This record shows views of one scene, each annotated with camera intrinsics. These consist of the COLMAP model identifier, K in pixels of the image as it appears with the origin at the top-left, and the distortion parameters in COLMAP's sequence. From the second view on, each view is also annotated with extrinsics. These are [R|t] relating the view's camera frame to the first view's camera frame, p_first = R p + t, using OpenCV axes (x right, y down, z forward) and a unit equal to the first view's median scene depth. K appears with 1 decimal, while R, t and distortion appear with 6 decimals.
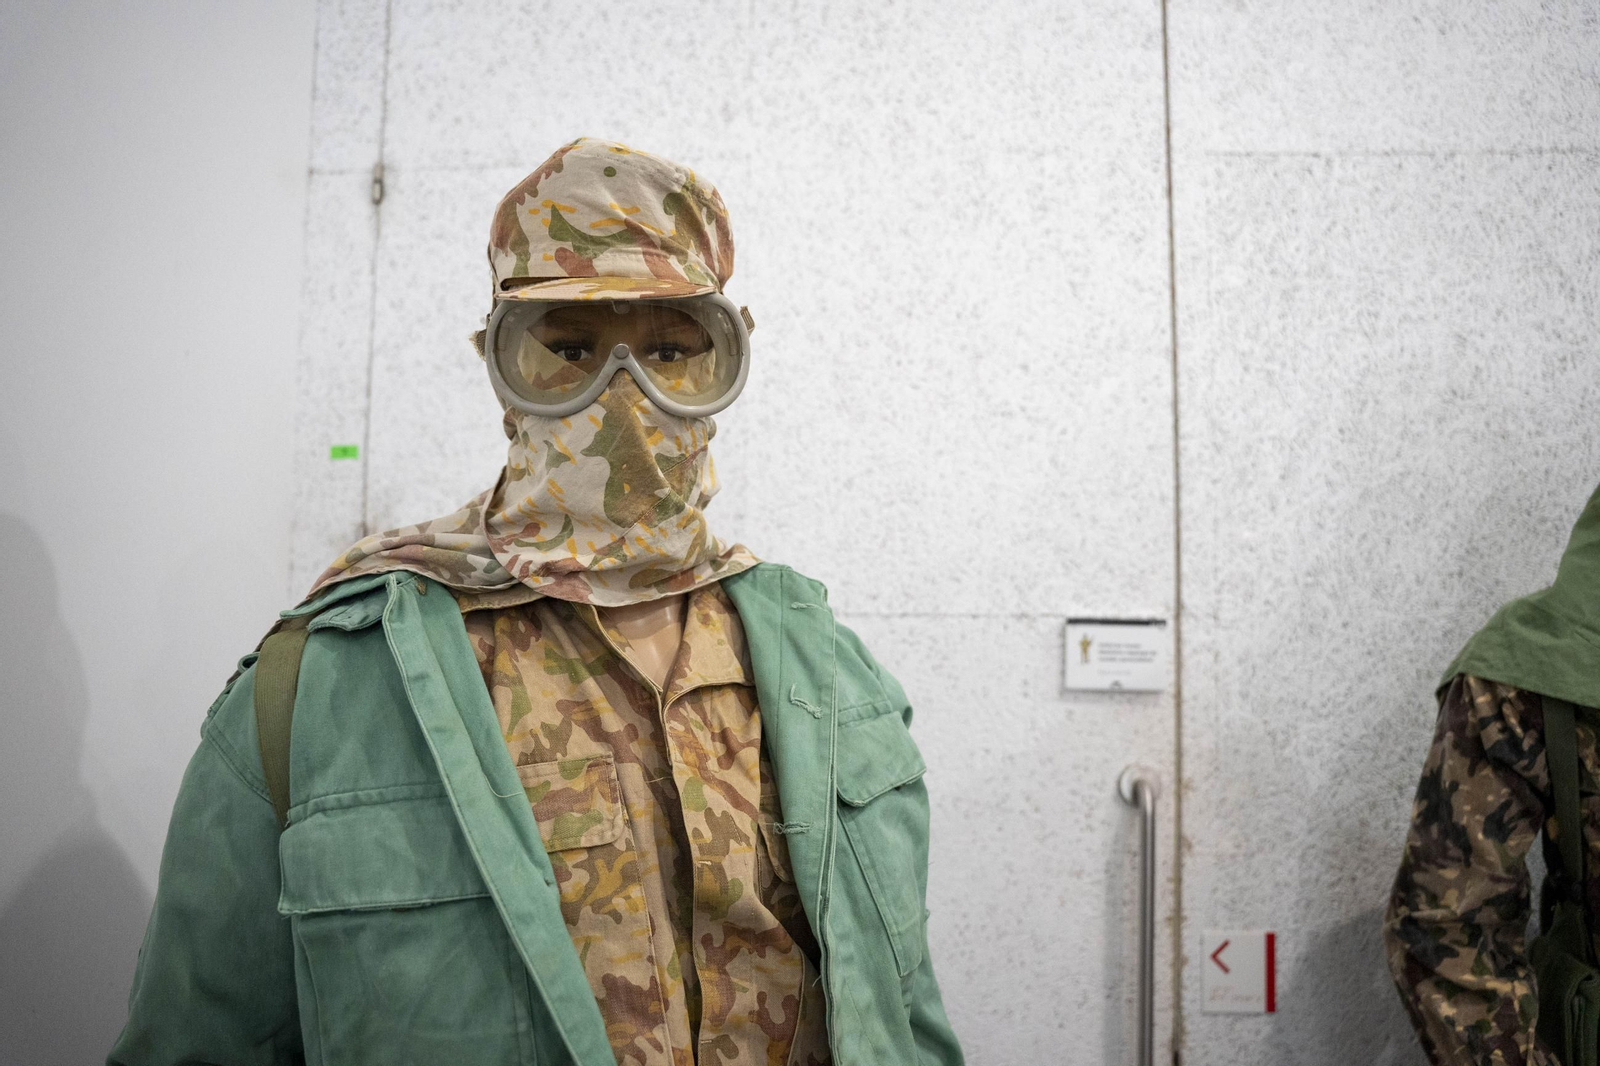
lens RADIAL K [[1133.5, 0, 800.0], [0, 1133.5, 533.0], [0, 0, 1]] dist [-0.144636, 0.129177]
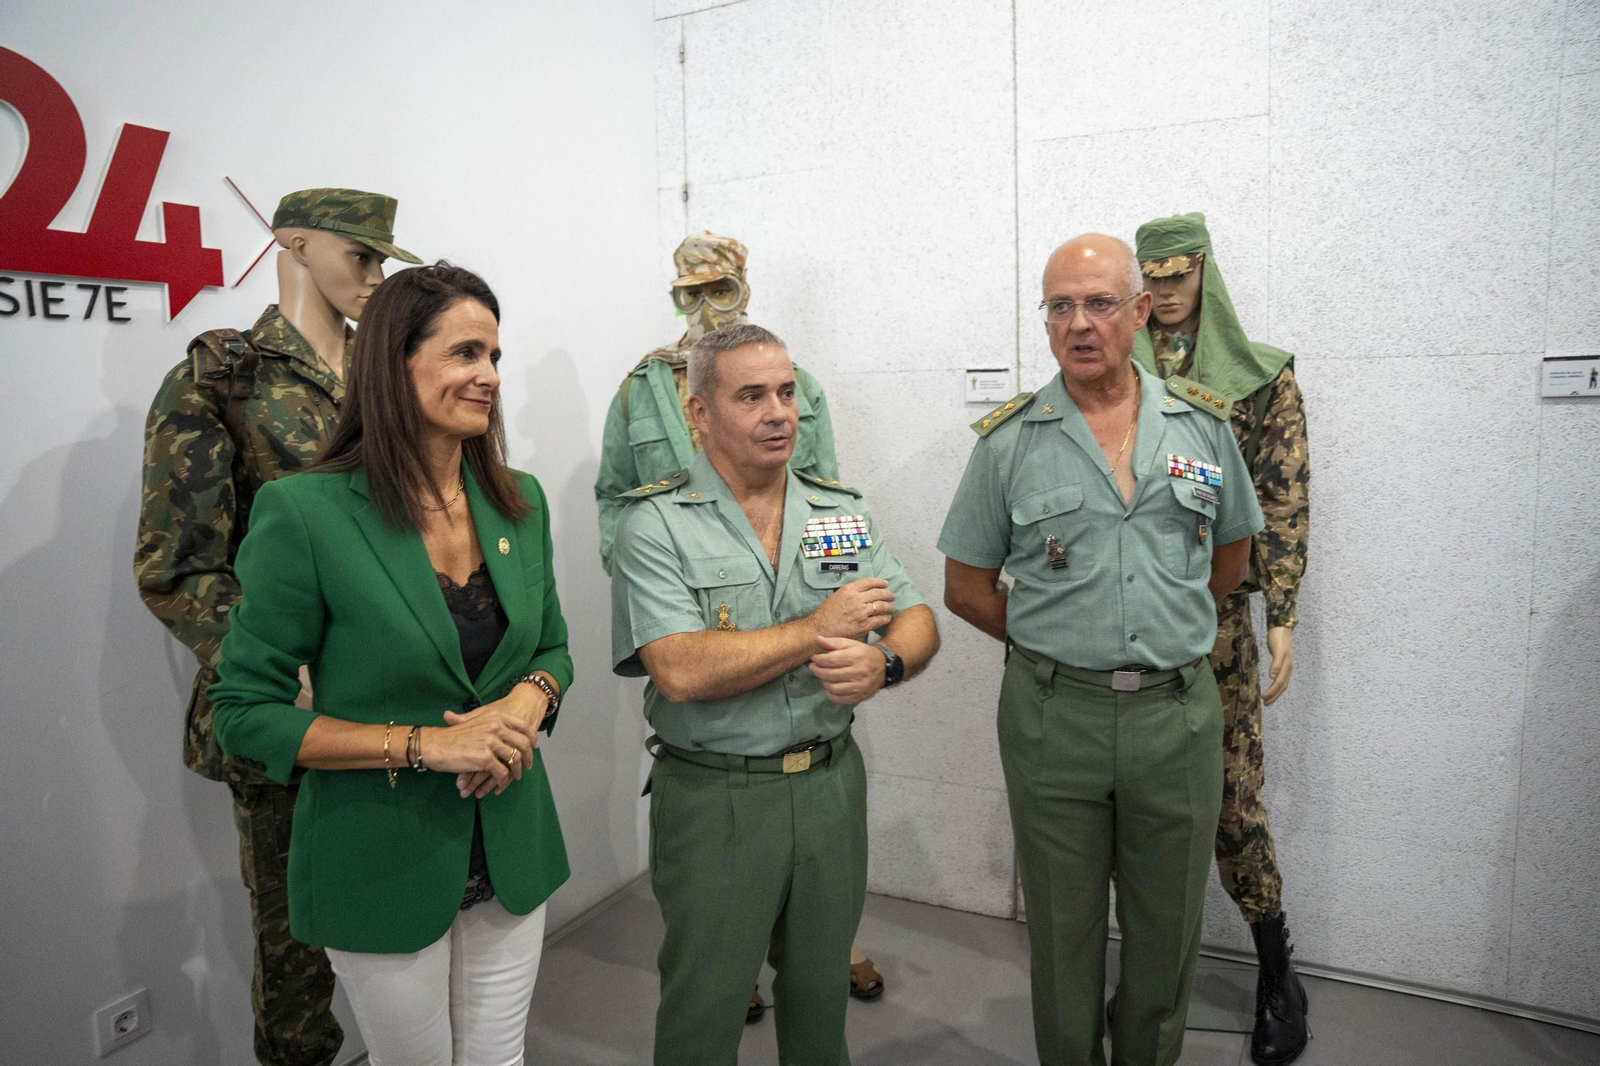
lens RADIAL K [[1124.7, 0, 790.9], [0, 1124.7, 537.9], [0, 0, 1]] dist [-0.136092, 0.104808]
pose [[0.910484, 0.019430, -0.413088, 0.828343], [0.057309, 0.983329, 0.172566, 0.001546], [0.409554, -0.180793, 0.894192, -1.163769]]
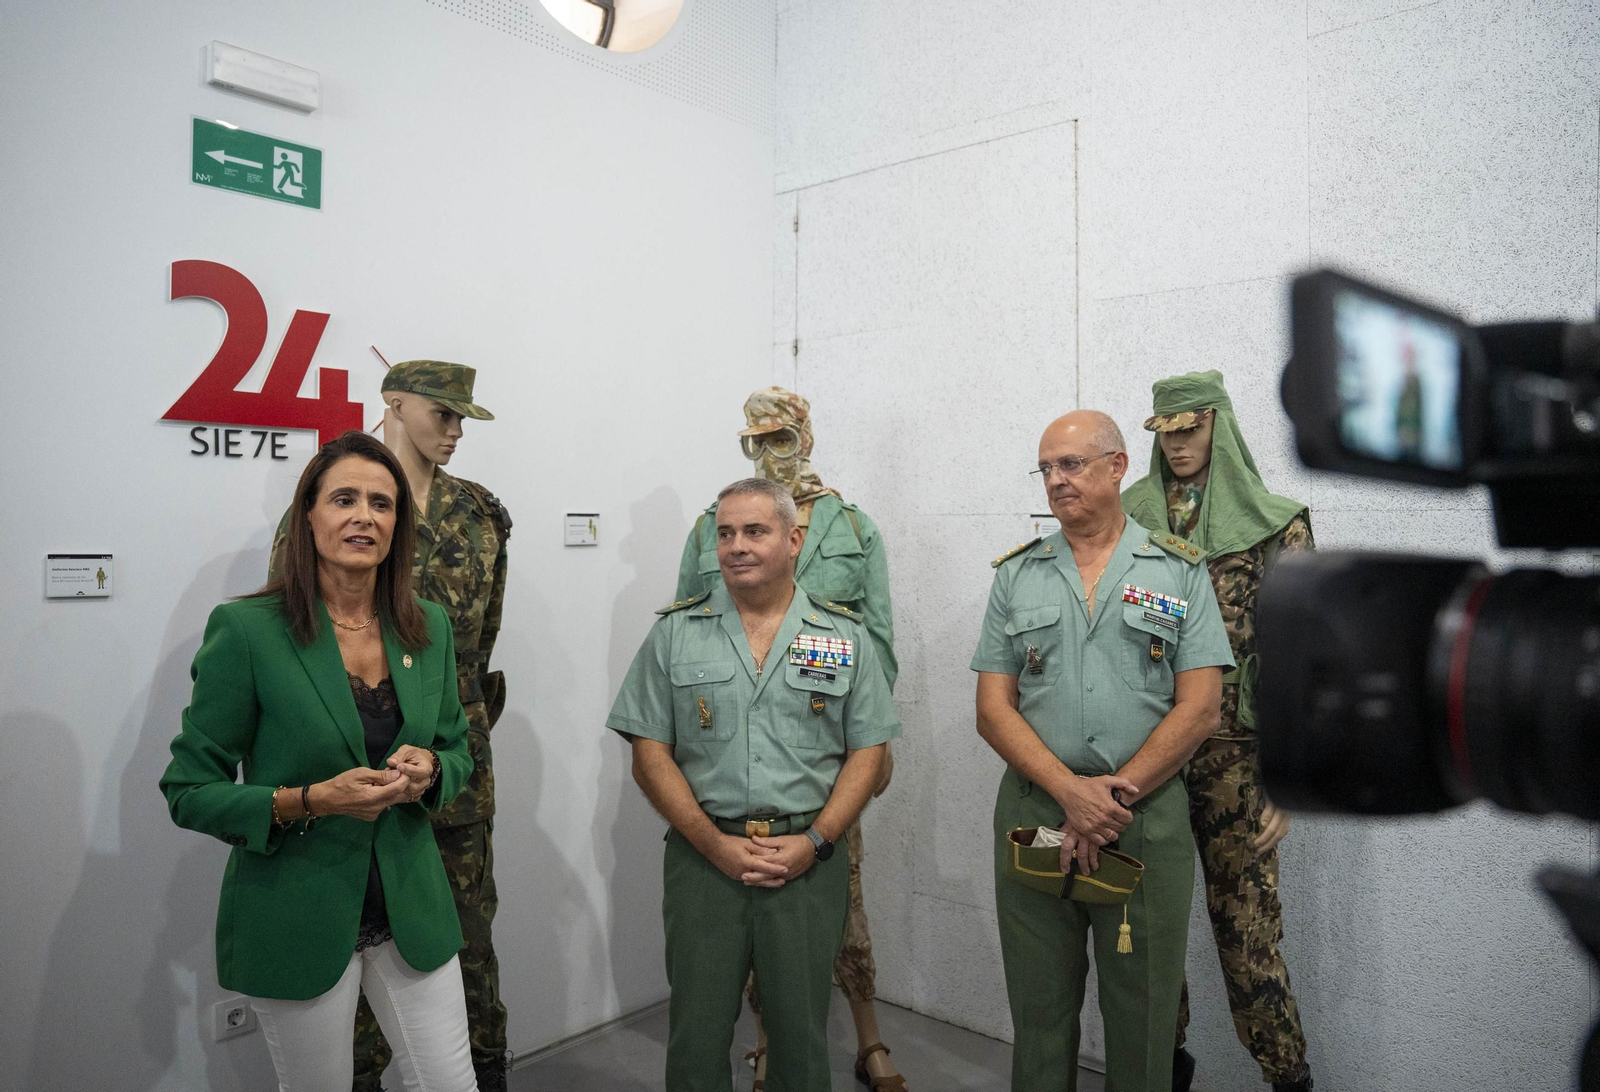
lens RADIAL K [[1156.4, 0, 754.2], [0, 1156.4, 548.6], [0, 0, 1]] dist [-0.136234, 0.098929]
pose [[0.779697, 0.003219, -0.626149, 1.265300], [0.038952, 0.997801, 0.053635, -0.003882], [0.624944, -0.066209, 0.777857, -1.203683]]
